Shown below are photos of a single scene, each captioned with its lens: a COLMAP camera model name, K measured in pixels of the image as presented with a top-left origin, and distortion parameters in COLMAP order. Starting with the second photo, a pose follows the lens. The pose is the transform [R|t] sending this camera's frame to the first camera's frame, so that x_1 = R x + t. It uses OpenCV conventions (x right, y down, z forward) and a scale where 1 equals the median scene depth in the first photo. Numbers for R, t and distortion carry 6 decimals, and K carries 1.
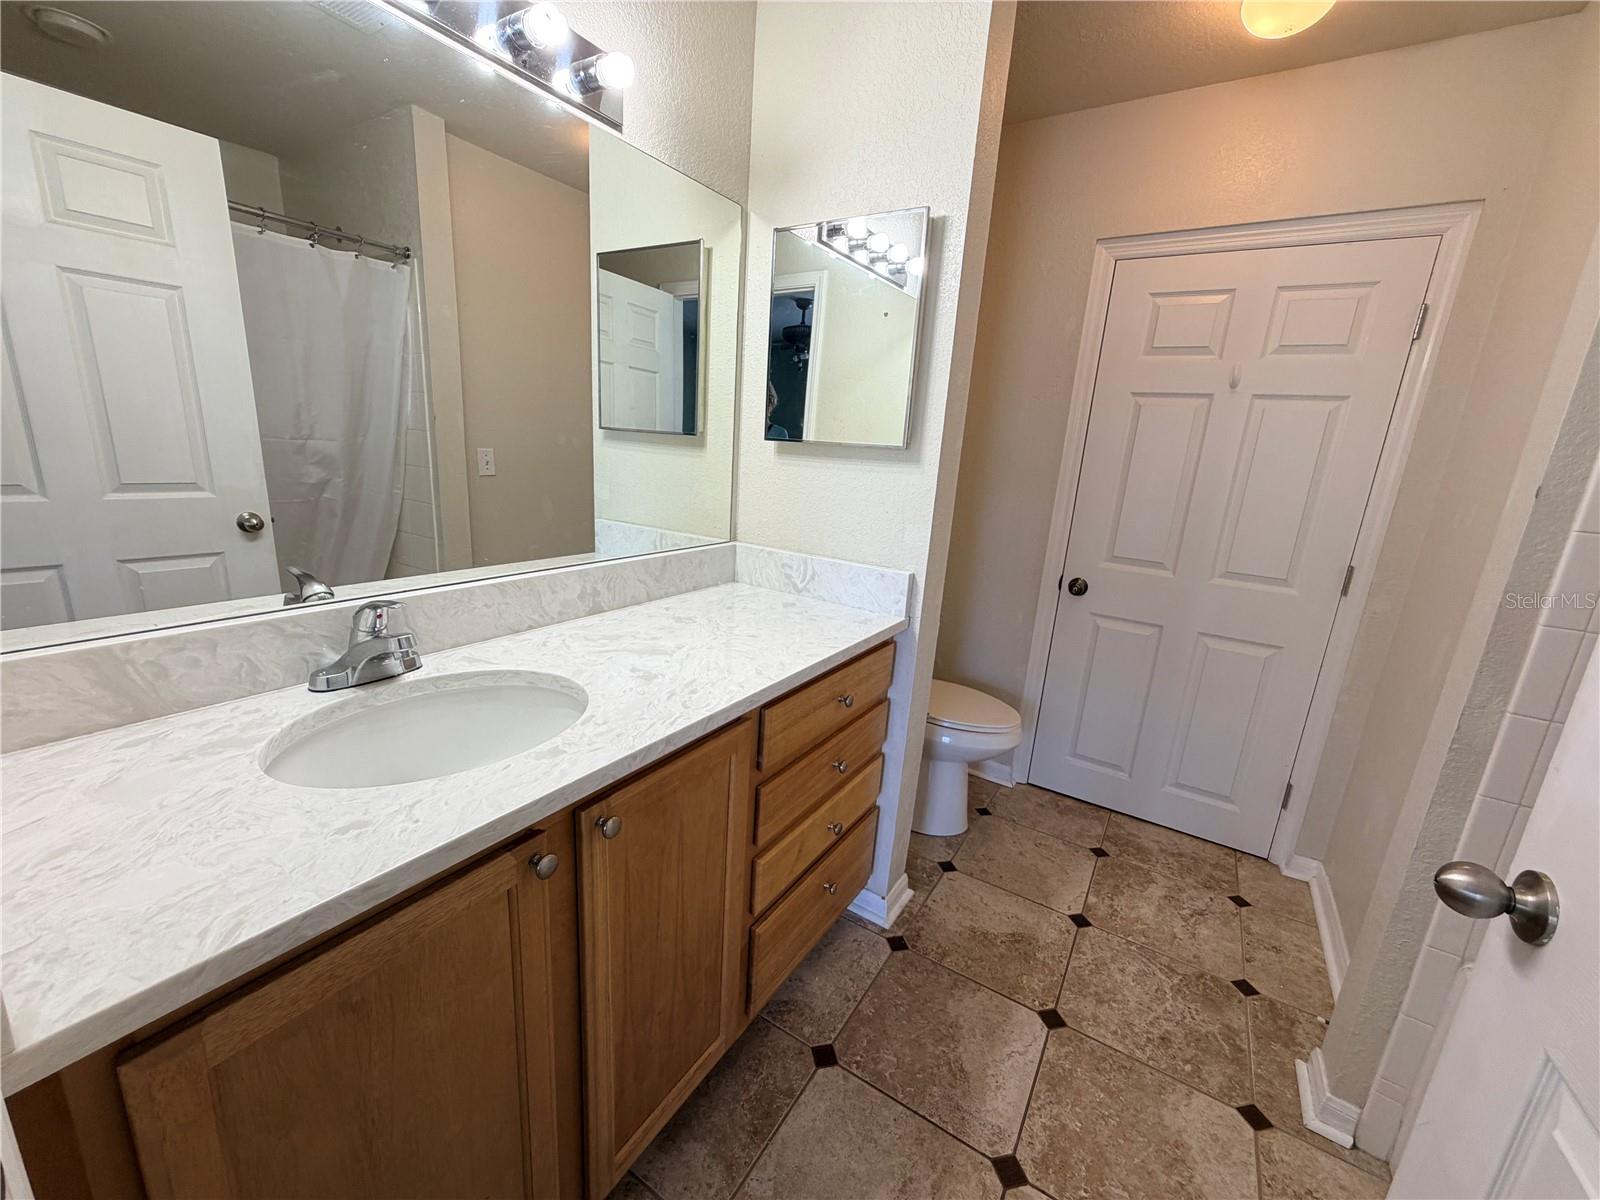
lens RADIAL K [[640.5, 0, 796.3], [0, 640.5, 601.9], [0, 0, 1]] dist [0.000746, -0.000124]
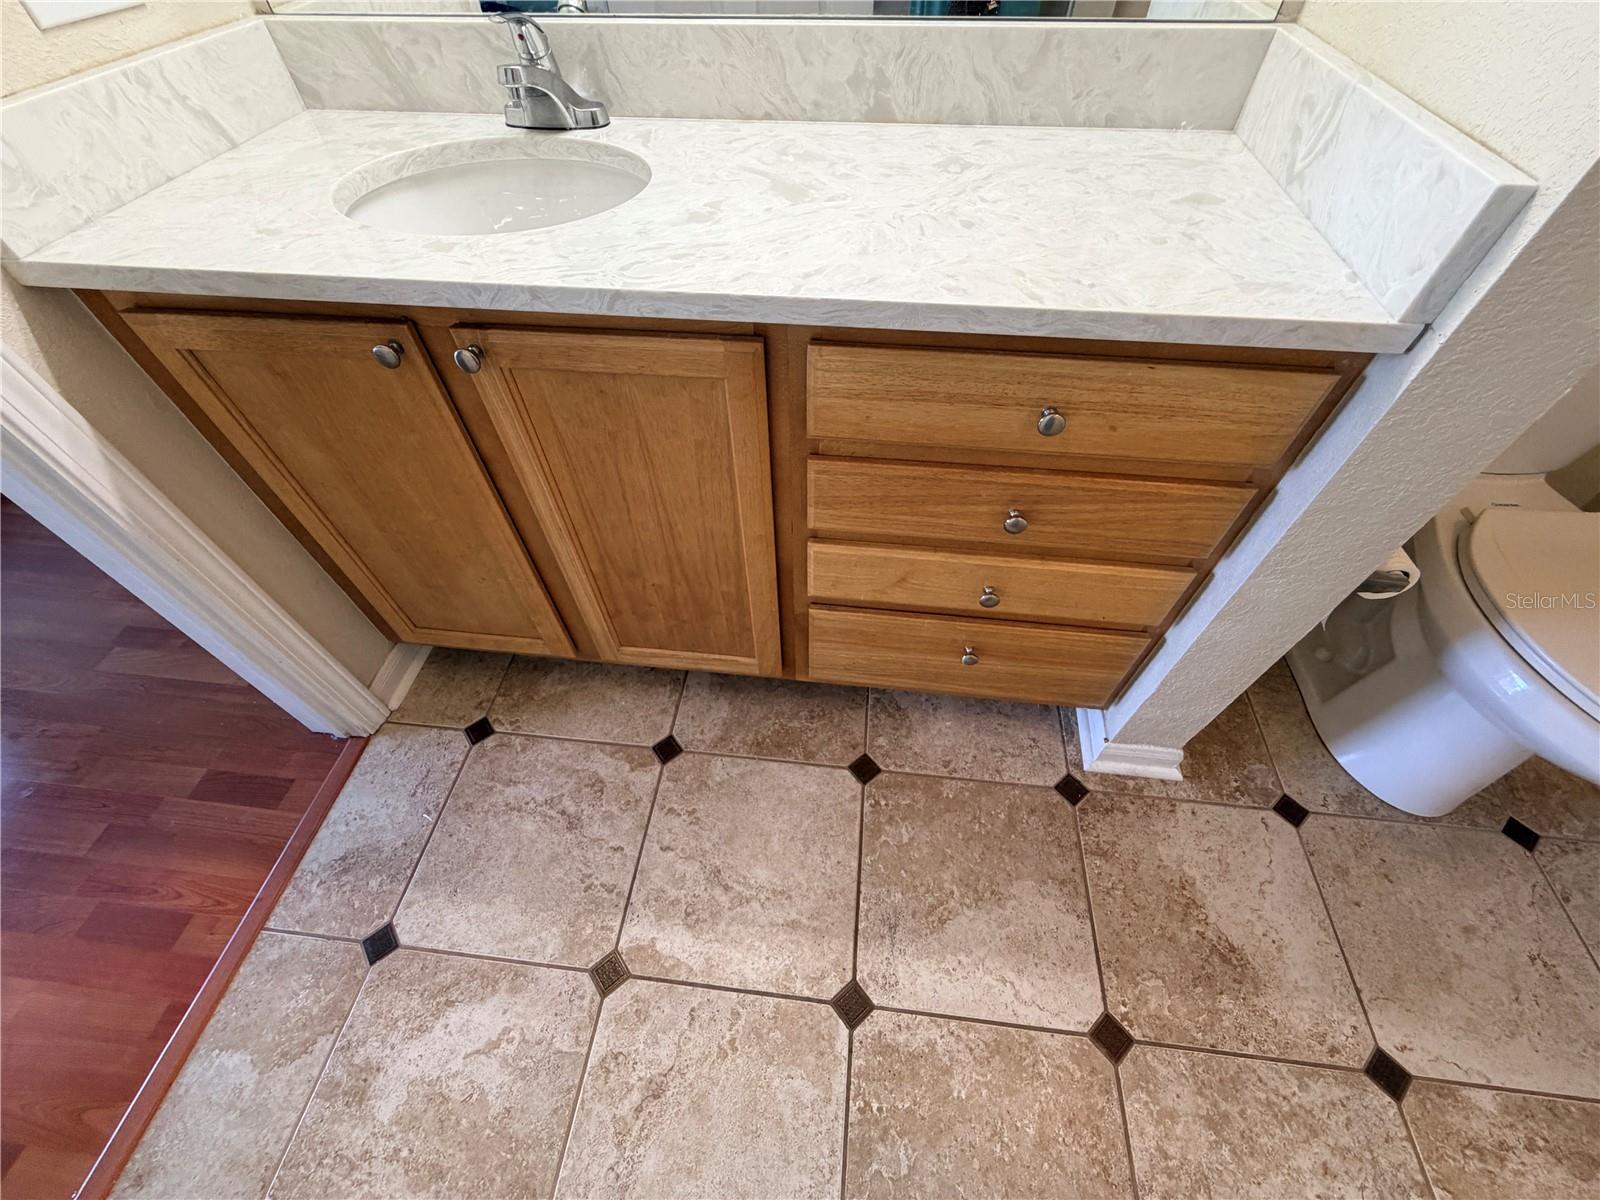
lens RADIAL K [[640.0, 0, 796.0], [0, 640.0, 601.8], [0, 0, 1]] dist [0.000802, -0.000133]
pose [[0.434557, 0.662335, -0.610306, 0.413044], [-0.180709, 0.727972, 0.661363, -0.045605], [0.882329, -0.177112, 0.436035, 0.584740]]
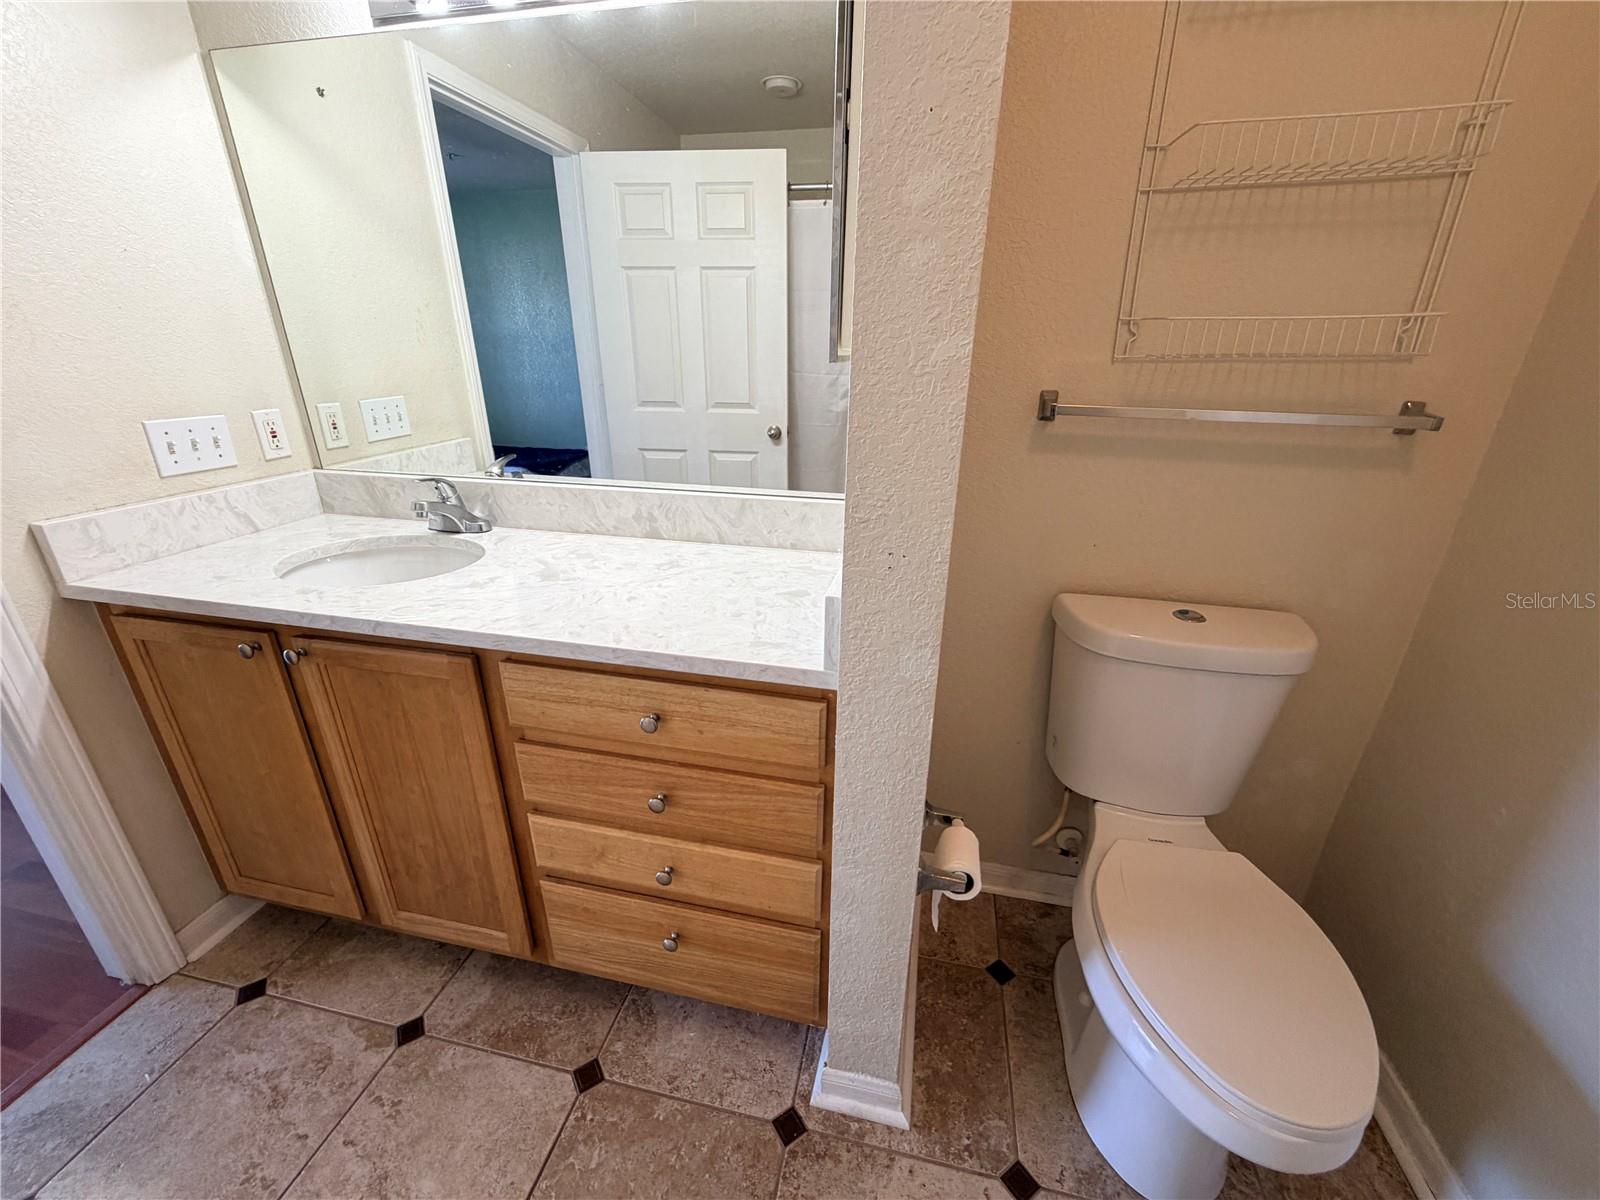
lens RADIAL K [[640.0, 0, 796.0], [0, 640.0, 601.8], [0, 0, 1]] dist [0.000802, -0.000133]
pose [[0.343099, 0.298147, -0.890725, 0.763919], [-0.217553, 0.947725, 0.233427, -0.187237], [0.913758, 0.113692, 0.390027, 0.876945]]
